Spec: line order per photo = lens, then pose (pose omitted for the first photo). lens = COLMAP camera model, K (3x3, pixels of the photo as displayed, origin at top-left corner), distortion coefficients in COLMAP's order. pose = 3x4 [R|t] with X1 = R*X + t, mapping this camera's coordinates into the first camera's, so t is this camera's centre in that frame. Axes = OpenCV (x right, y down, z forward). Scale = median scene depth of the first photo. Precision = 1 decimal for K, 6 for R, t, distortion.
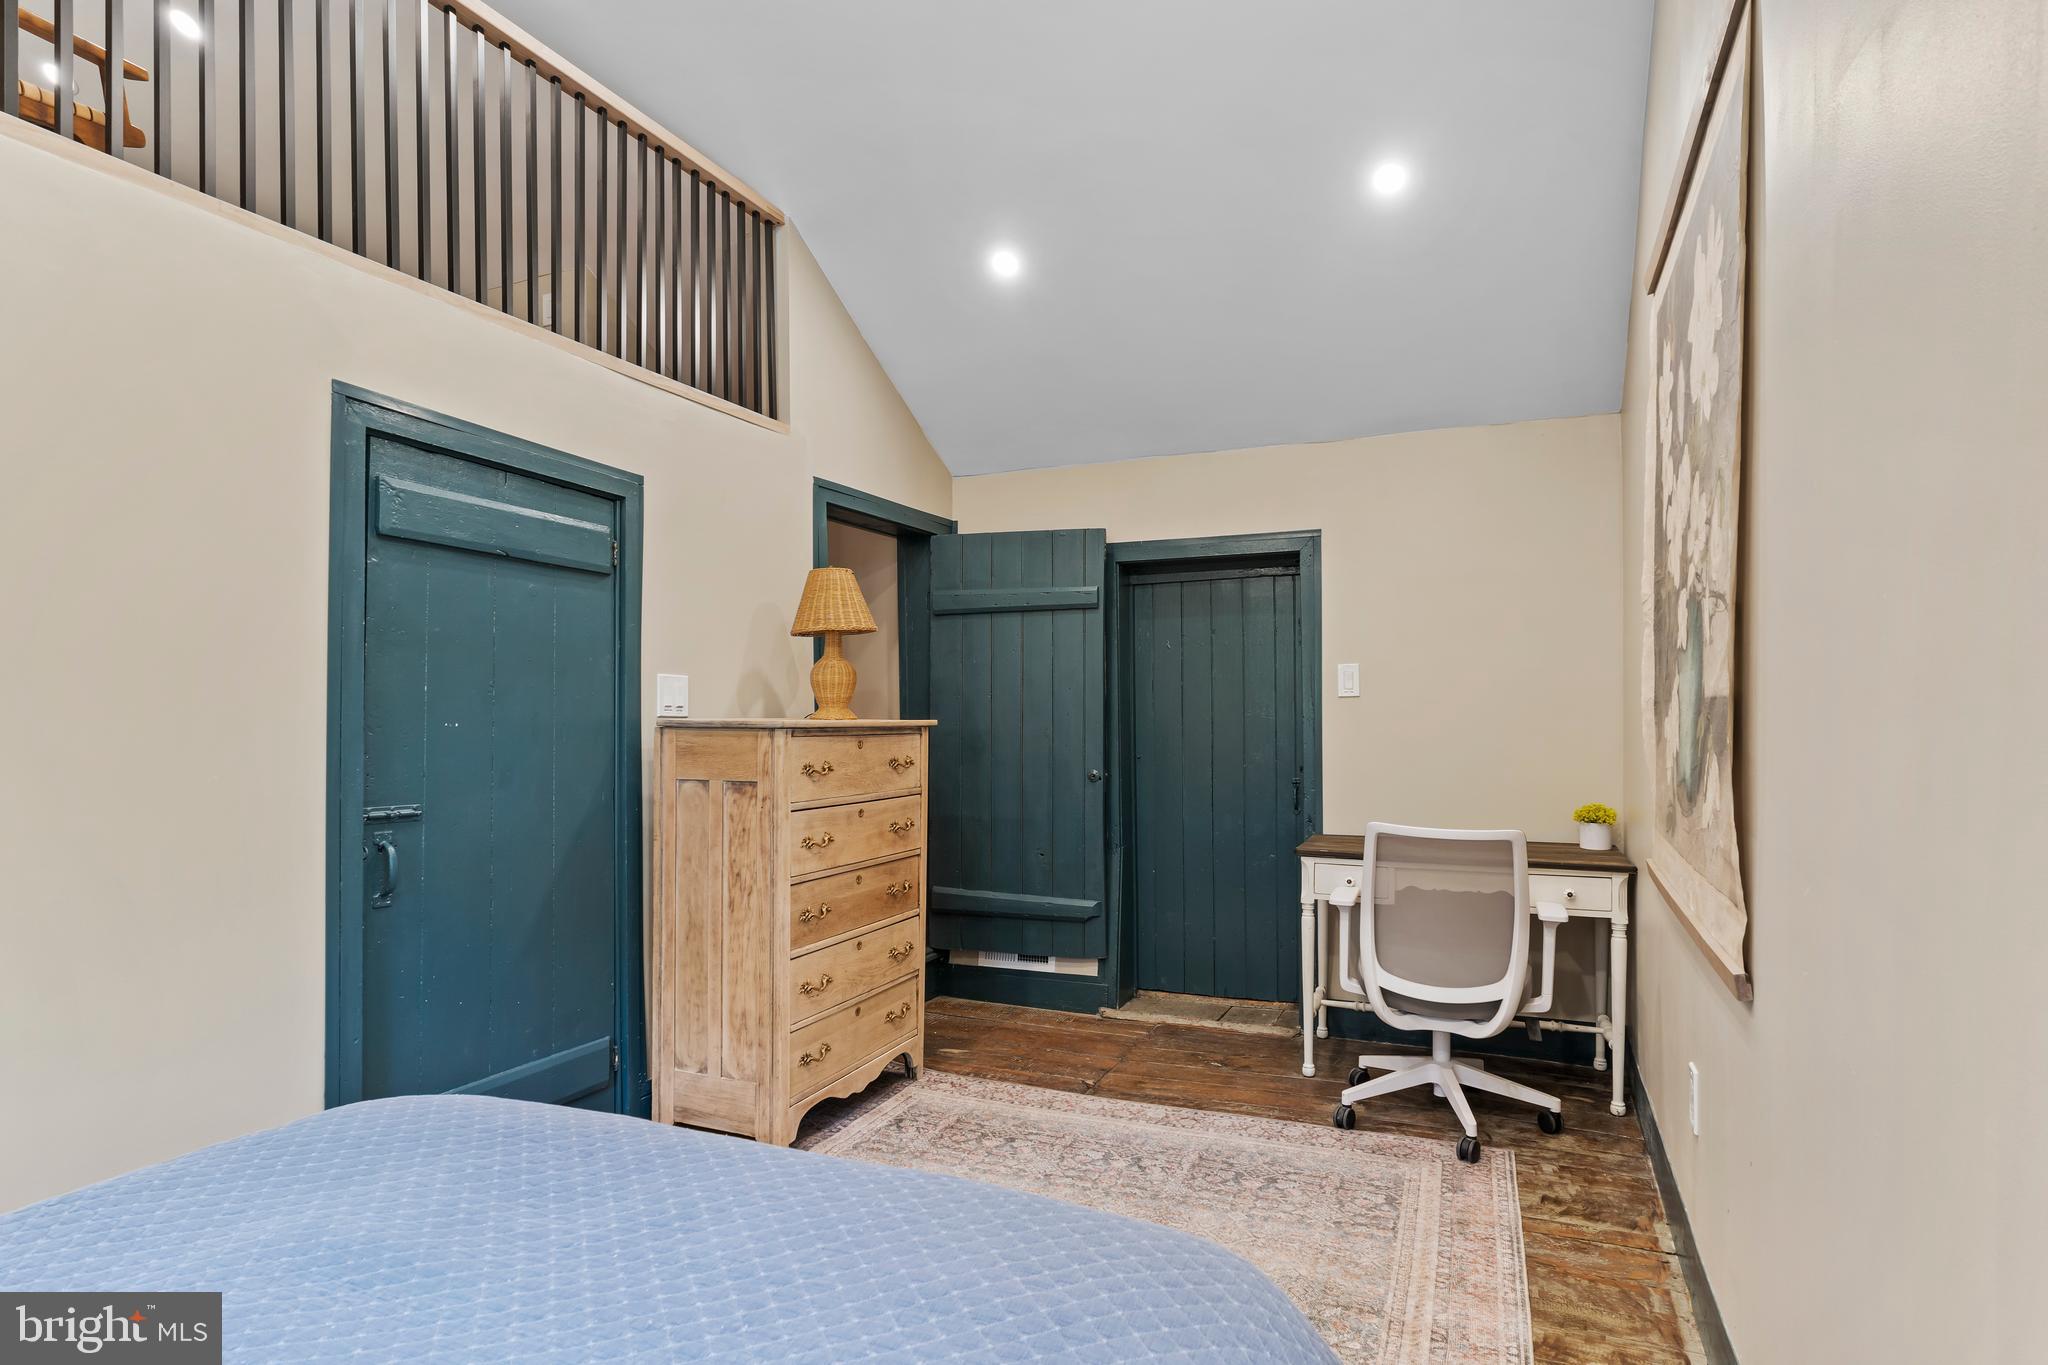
lens RADIAL K [[1057.8, 0, 1033.2], [0, 1057.8, 719.5], [0, 0, 1]] dist [-0.004627, 0.004235]
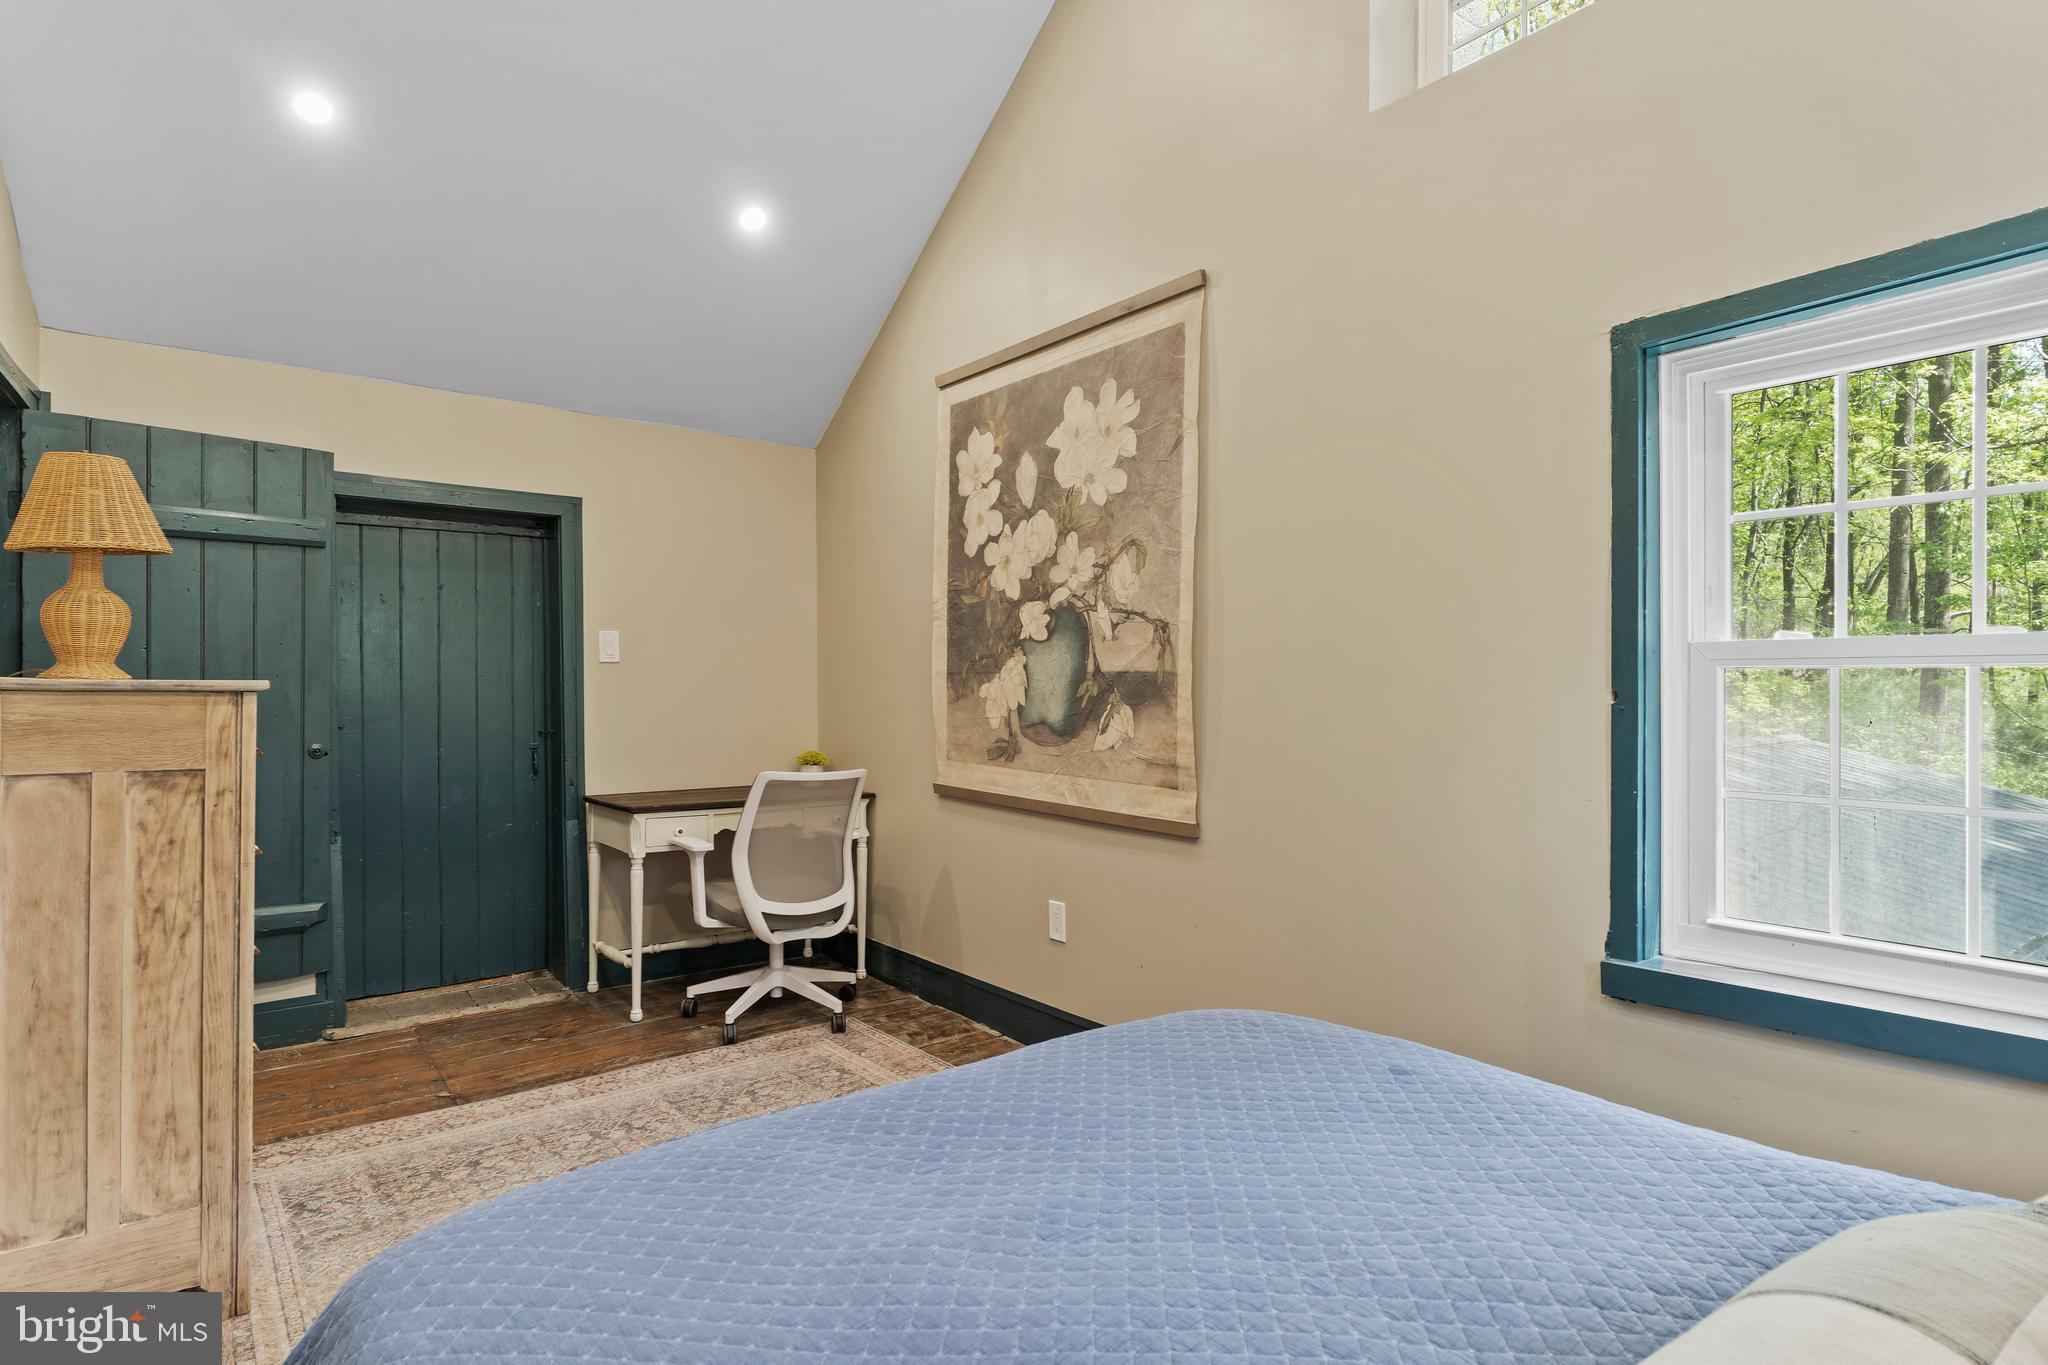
lens RADIAL K [[1057.8, 0, 980.5], [0, 1057.8, 695.1], [0, 0, 1]] dist [-0.004627, 0.004235]
pose [[0.501945, -0.002107, 0.864897, -0.542239], [-0.004428, 0.999978, 0.005005, 0.004352], [-0.864888, -0.006342, 0.501924, 0.194923]]
